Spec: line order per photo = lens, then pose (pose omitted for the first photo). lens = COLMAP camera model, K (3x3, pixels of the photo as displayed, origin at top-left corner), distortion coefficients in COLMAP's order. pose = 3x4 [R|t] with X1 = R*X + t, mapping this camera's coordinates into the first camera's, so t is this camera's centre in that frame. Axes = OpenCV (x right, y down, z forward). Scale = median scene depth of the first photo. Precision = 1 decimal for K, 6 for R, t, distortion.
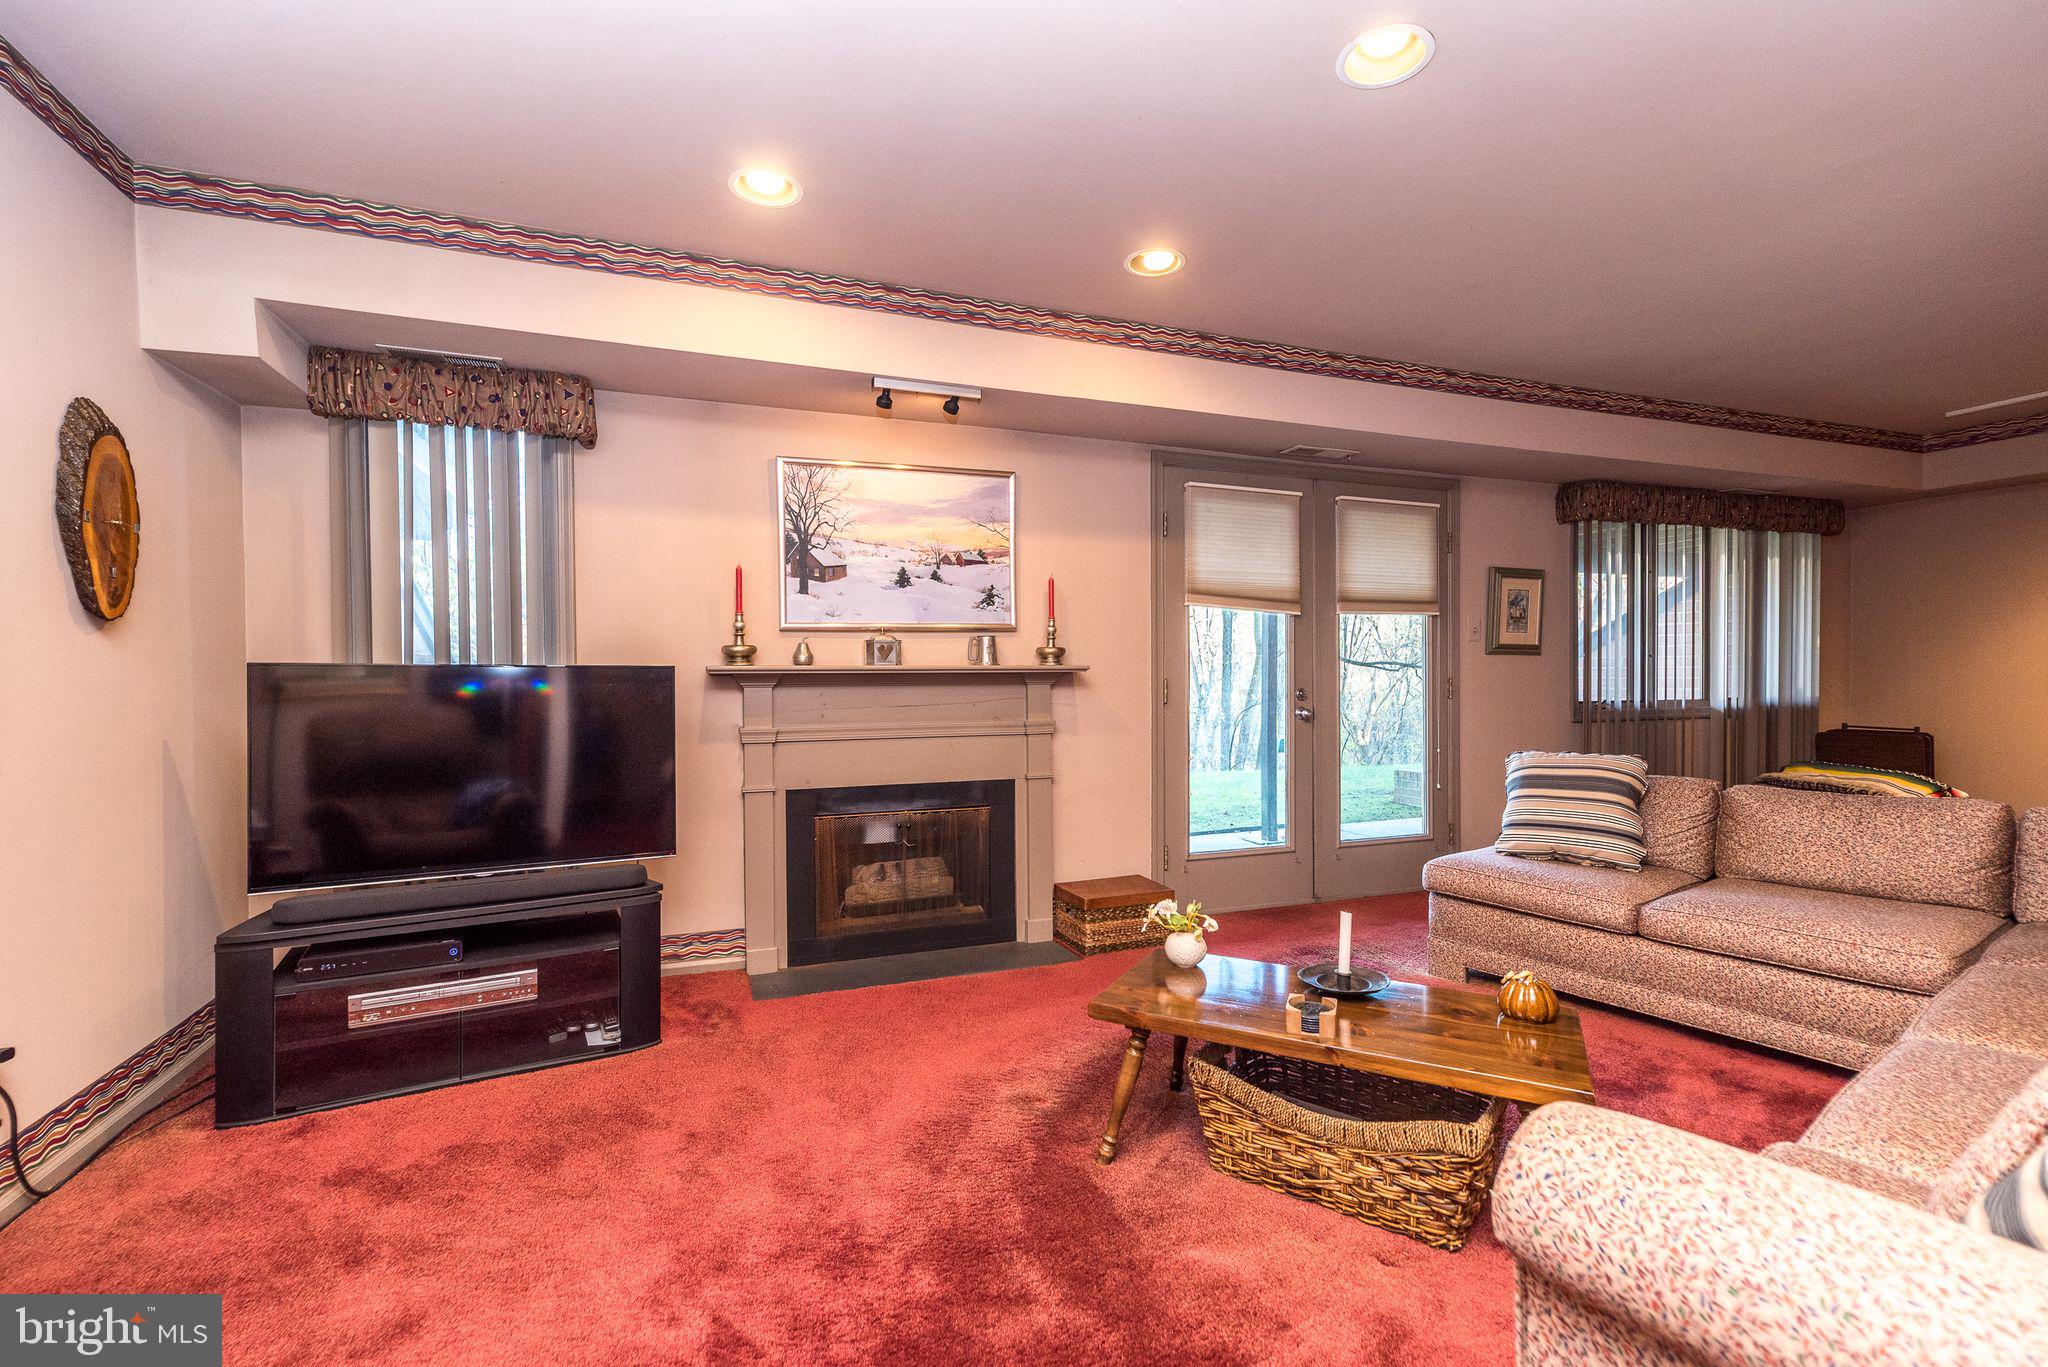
lens RADIAL K [[896.1, 0, 1022.8], [0, 896.1, 689.6], [0, 0, 1]] dist [0.007834, -0.000423]
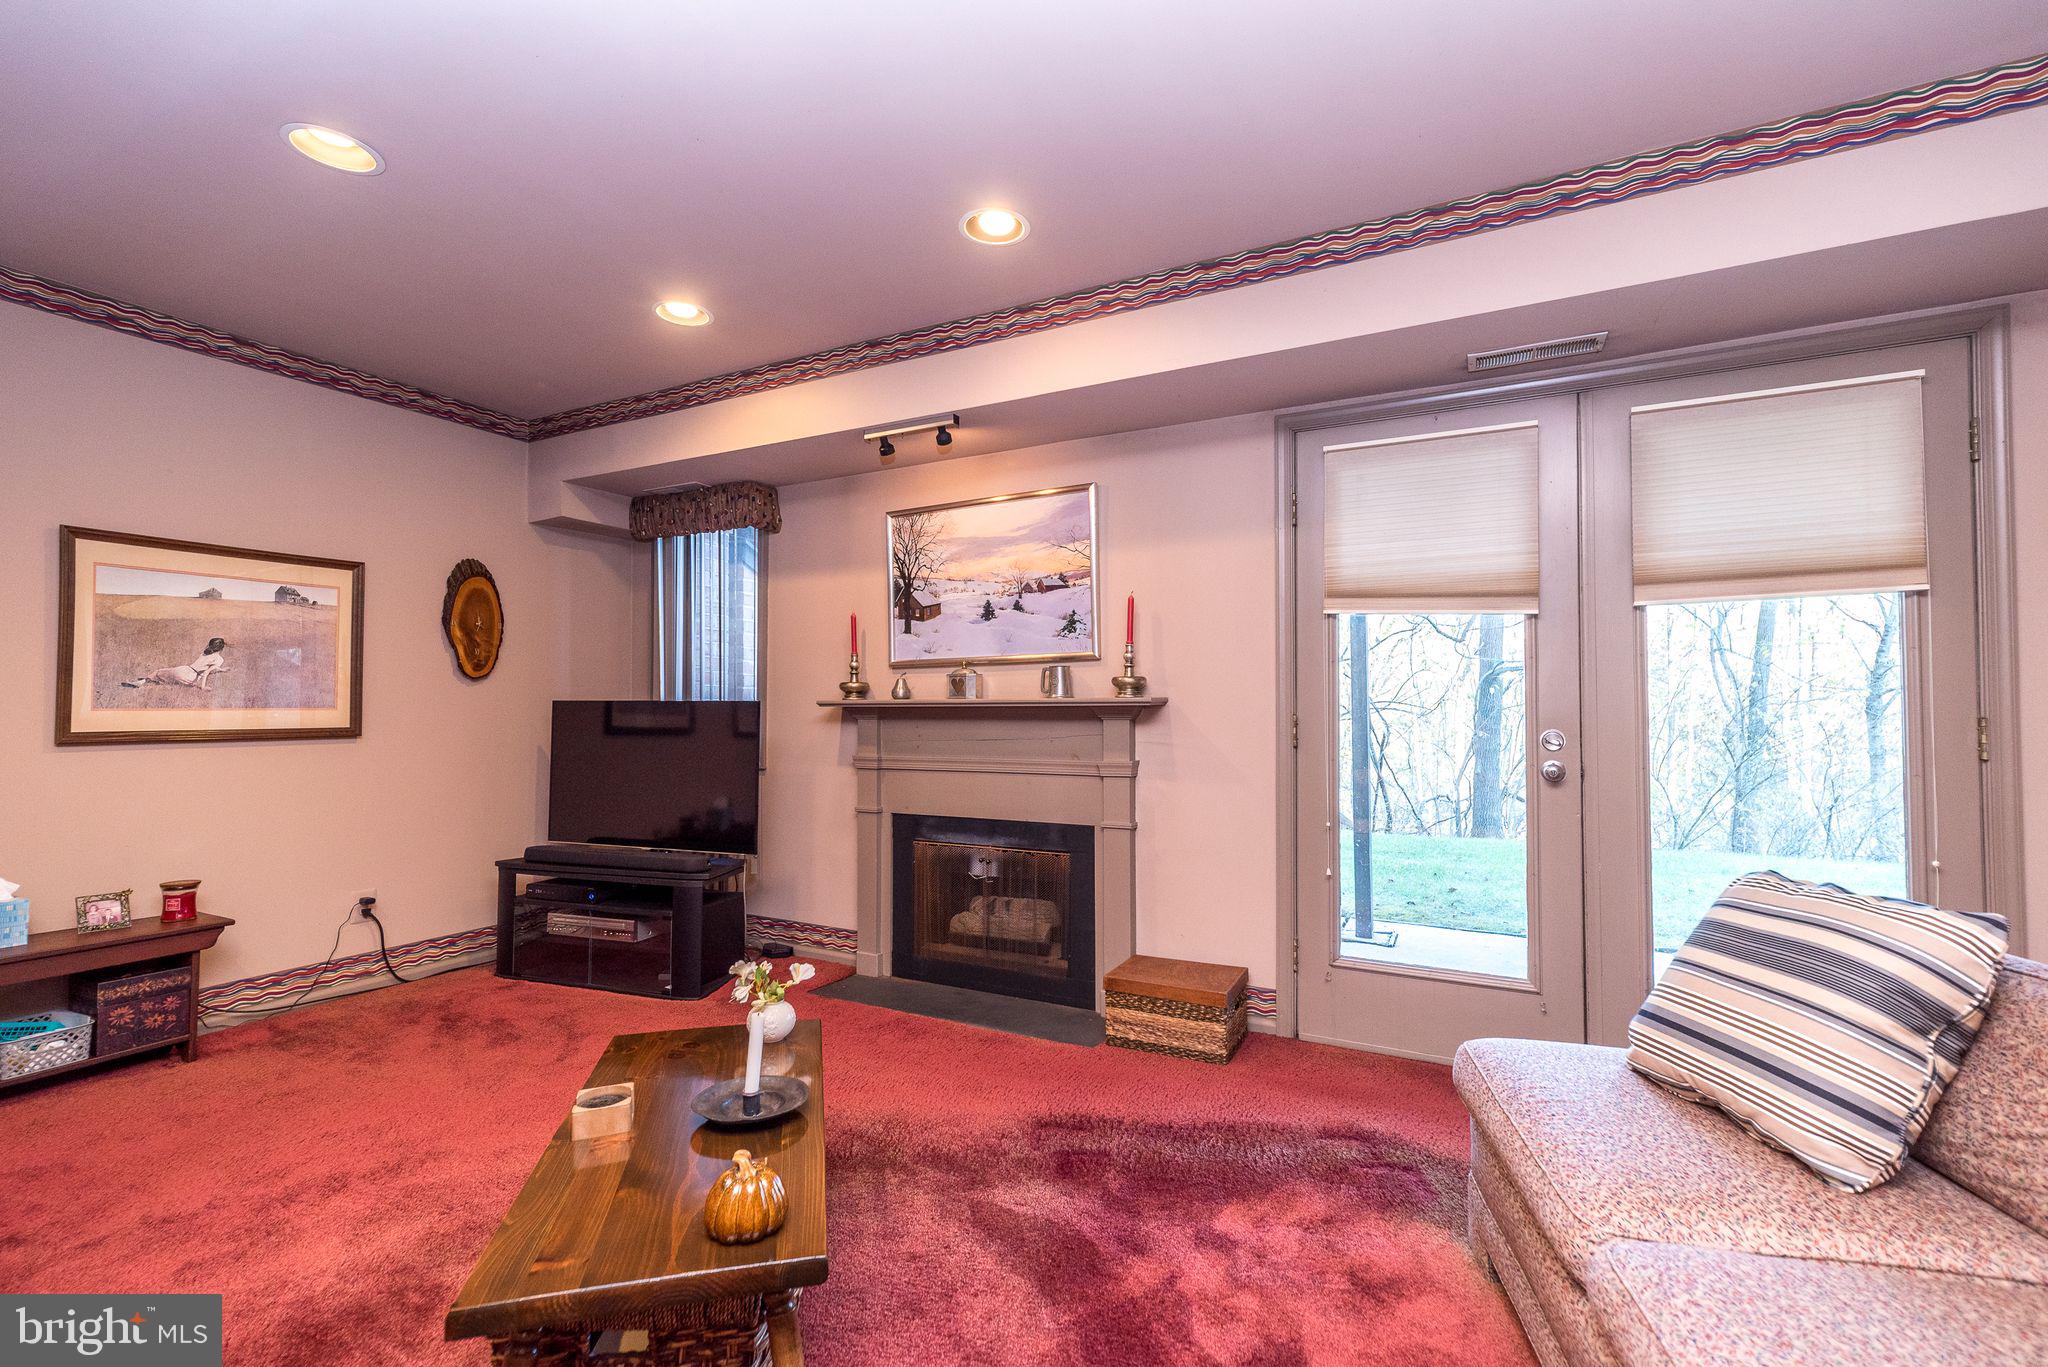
lens RADIAL K [[896.1, 0, 1022.8], [0, 896.1, 689.6], [0, 0, 1]] dist [0.007834, -0.000423]
pose [[0.661915, -0.011866, -0.749485, 0.647146], [-0.011670, 0.999590, -0.026132, -0.011729], [0.749488, 0.026044, 0.661505, 0.377806]]
